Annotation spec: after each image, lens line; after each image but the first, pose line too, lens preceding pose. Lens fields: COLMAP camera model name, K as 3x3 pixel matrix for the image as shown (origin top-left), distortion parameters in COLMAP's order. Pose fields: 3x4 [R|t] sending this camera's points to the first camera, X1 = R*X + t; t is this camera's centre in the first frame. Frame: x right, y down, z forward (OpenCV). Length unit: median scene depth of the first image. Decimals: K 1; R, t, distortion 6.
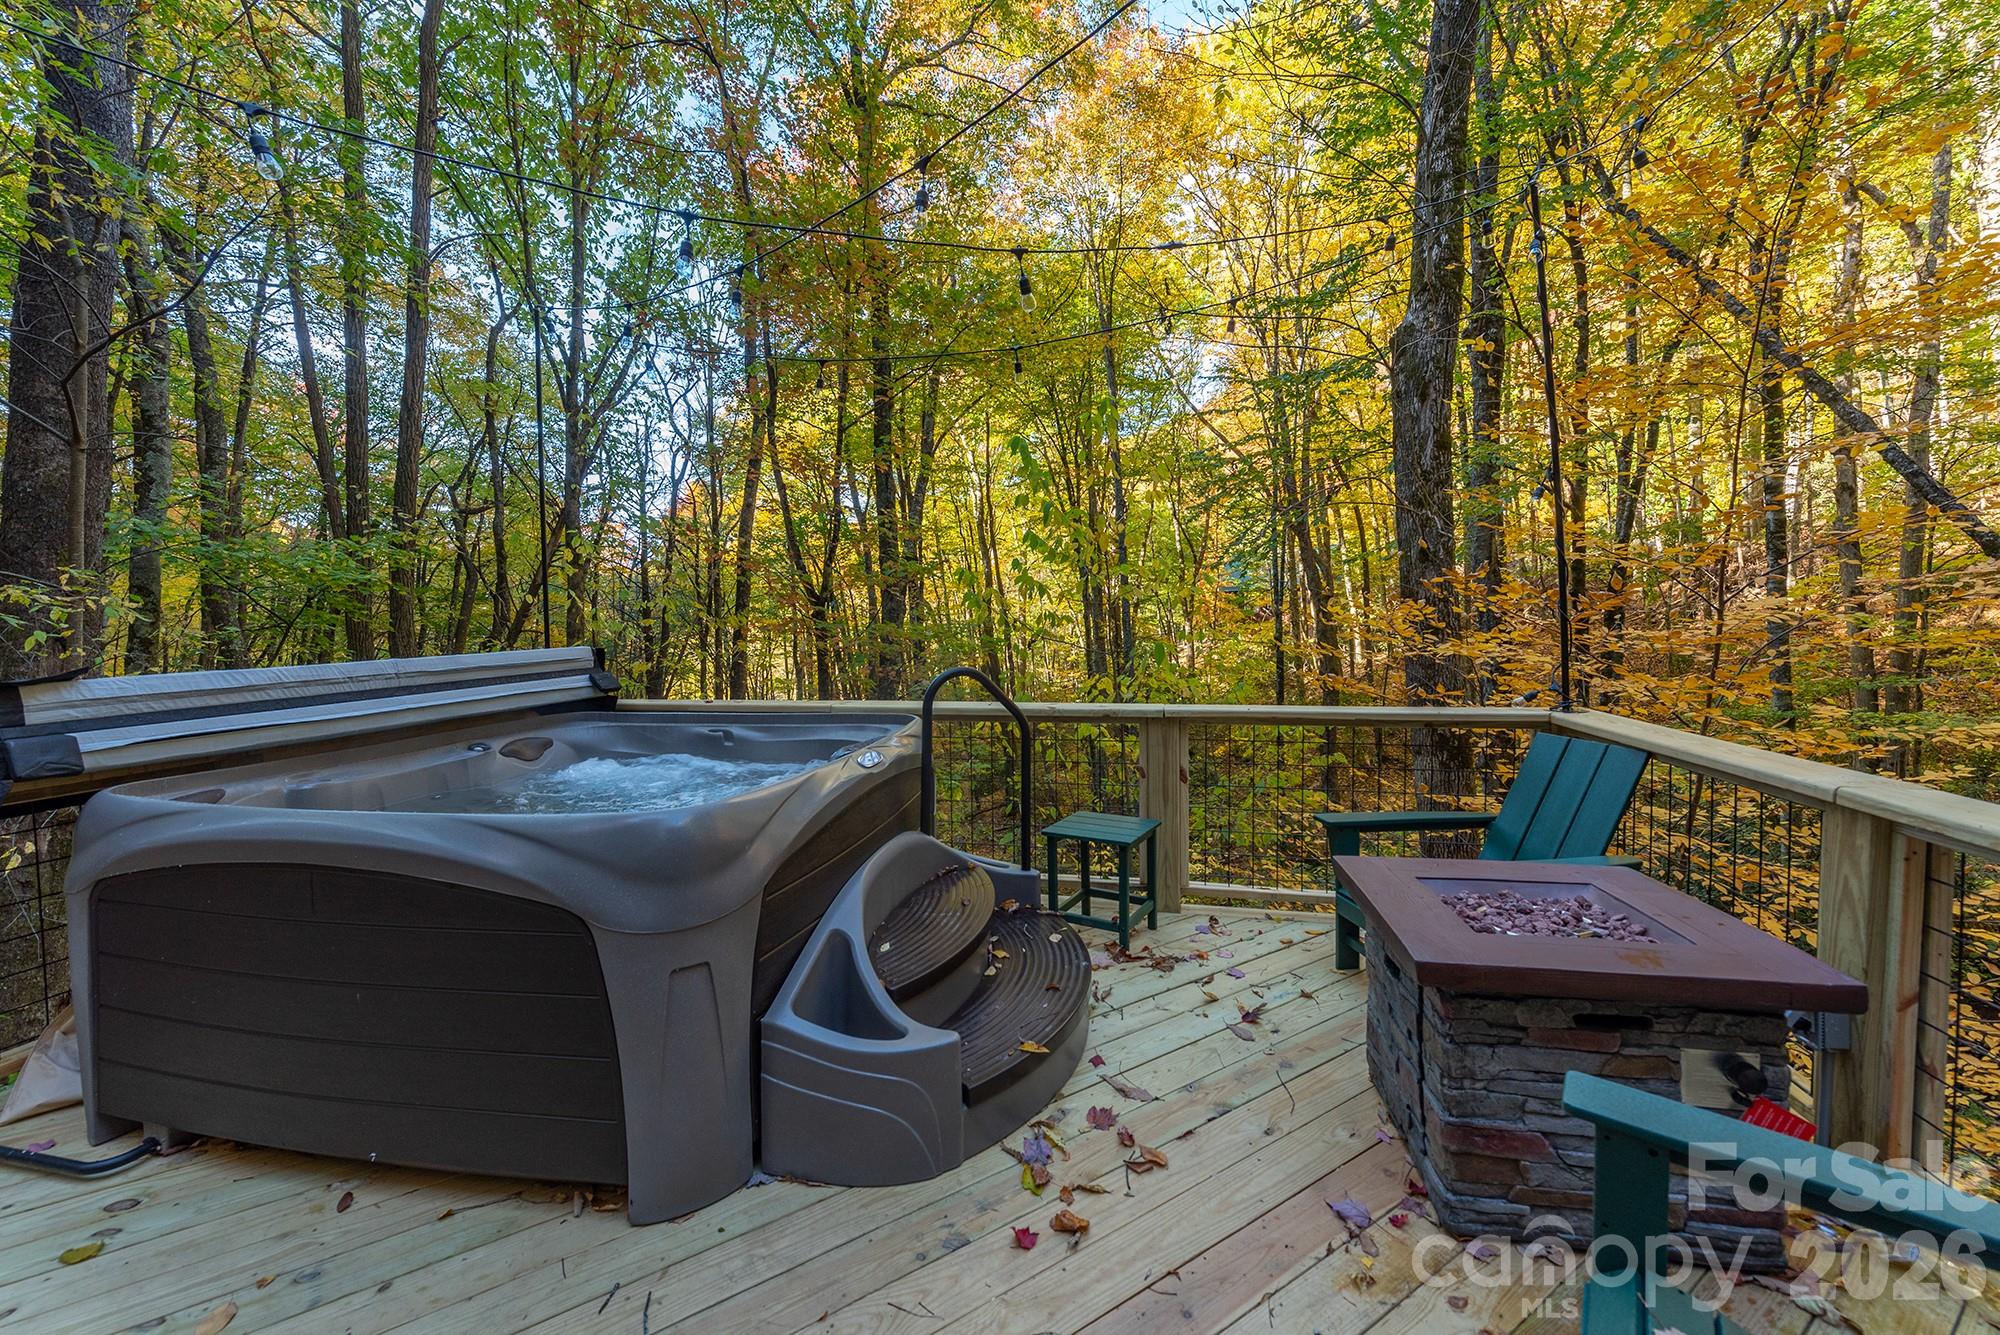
lens RADIAL K [[786.2, 0, 999.5], [0, 786.2, 668.6], [0, 0, 1]] dist [-0.001315, -0.000301]
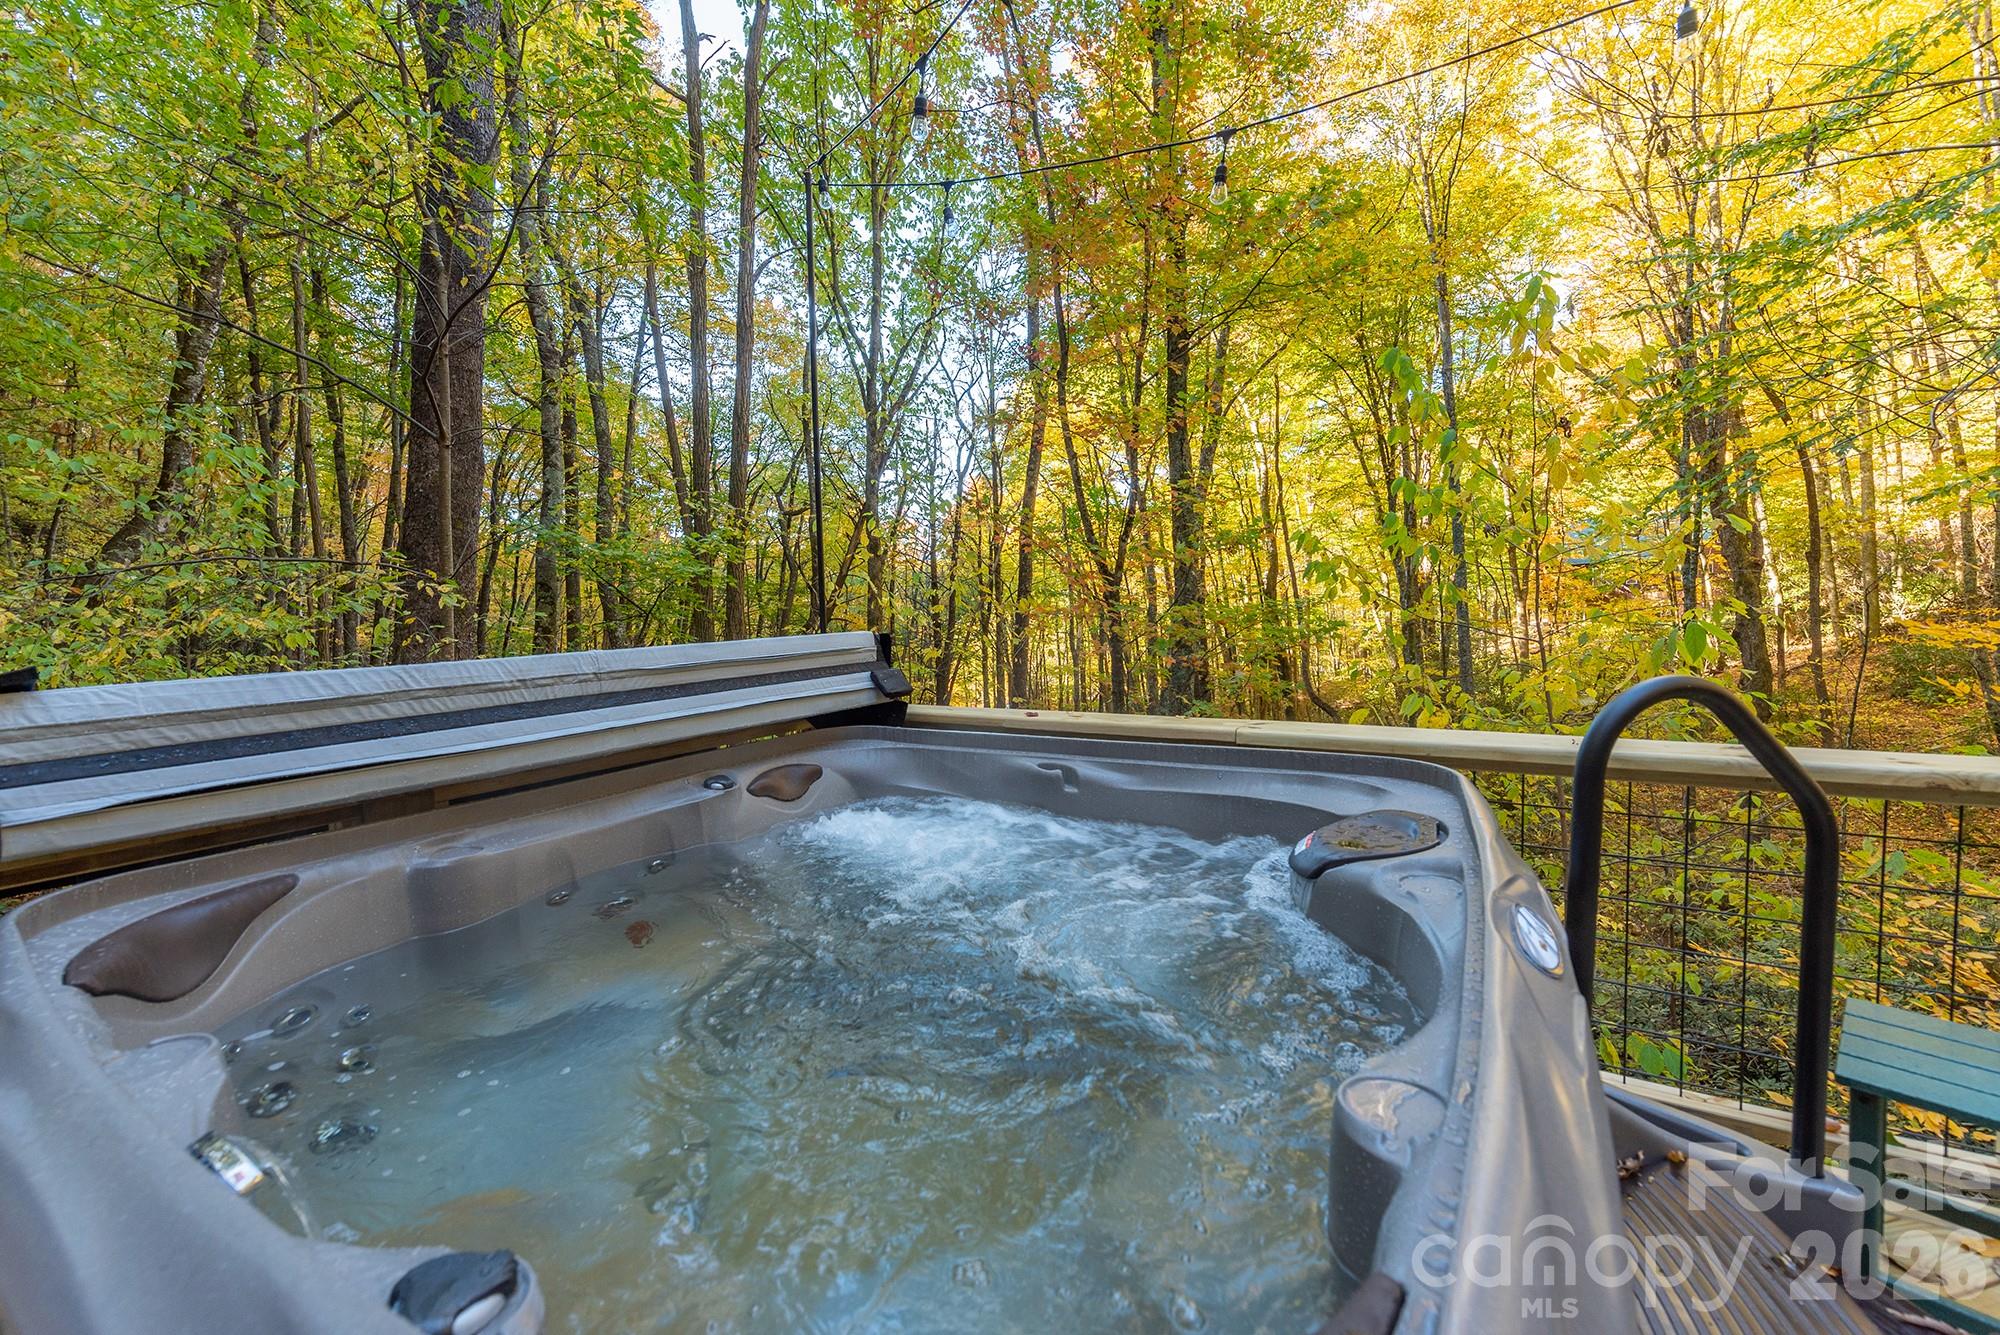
lens RADIAL K [[740.3, 0, 1000.0], [0, 740.3, 667.5], [0, 0, 1]] dist [-0.001303, -0.000142]
pose [[0.945387, 0.010618, -0.325776, -0.048100], [-0.004298, 0.999788, 0.020114, -0.002185], [0.325921, -0.017615, 0.945233, 0.100048]]
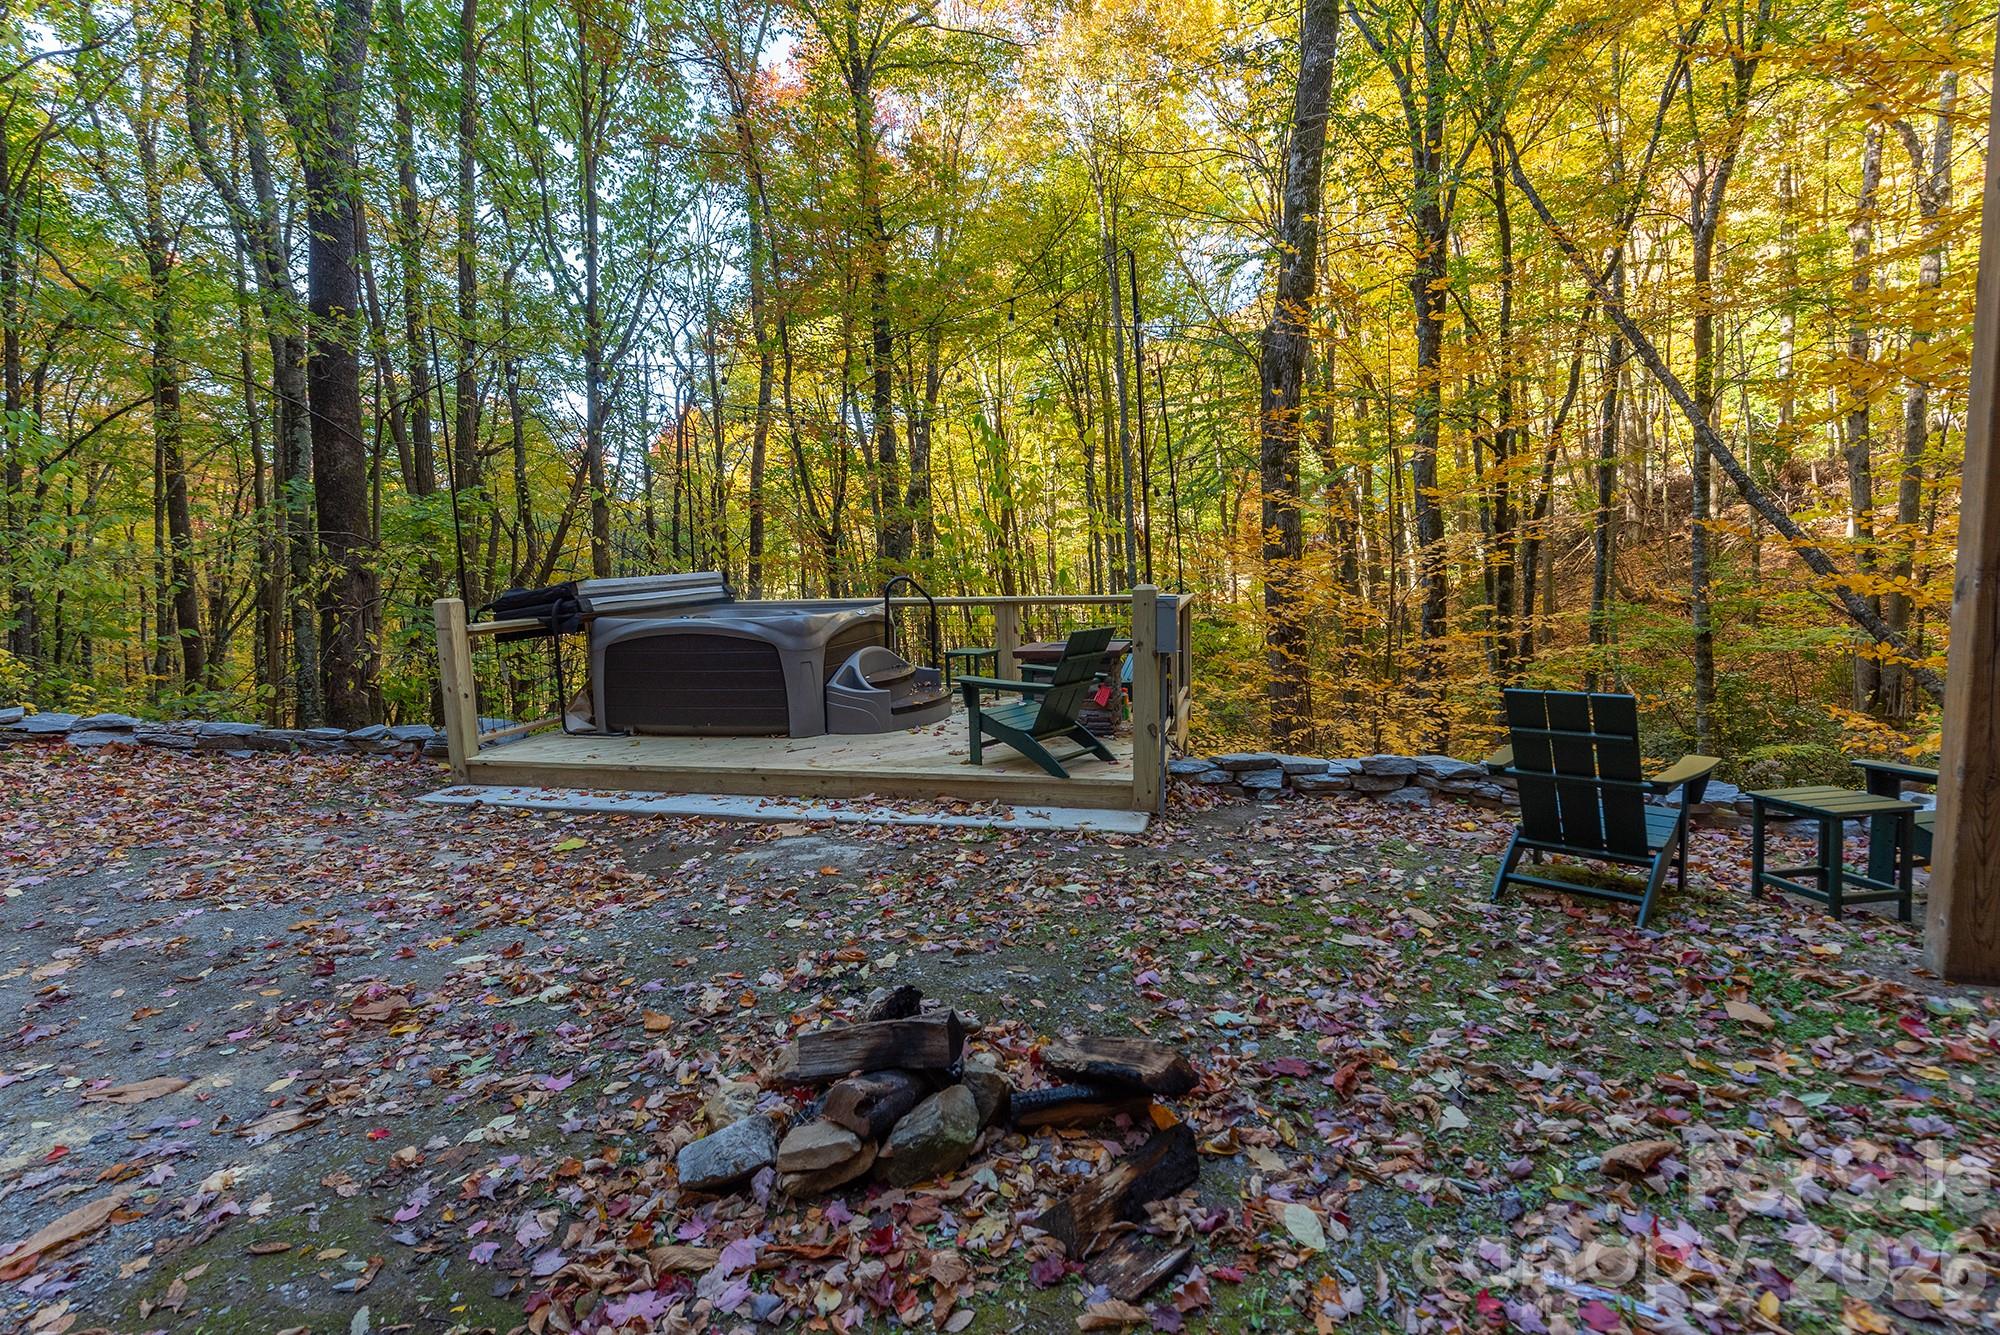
lens RADIAL K [[1053.8, 0, 1000.0], [0, 1053.8, 667.5], [0, 0, 1]] dist [0.024703, -0.000013]
pose [[0.998413, -0.005232, -0.056070, 0.074556], [0.007817, 0.998912, 0.045983, 0.022604], [0.055768, -0.046348, 0.997367, -0.377321]]
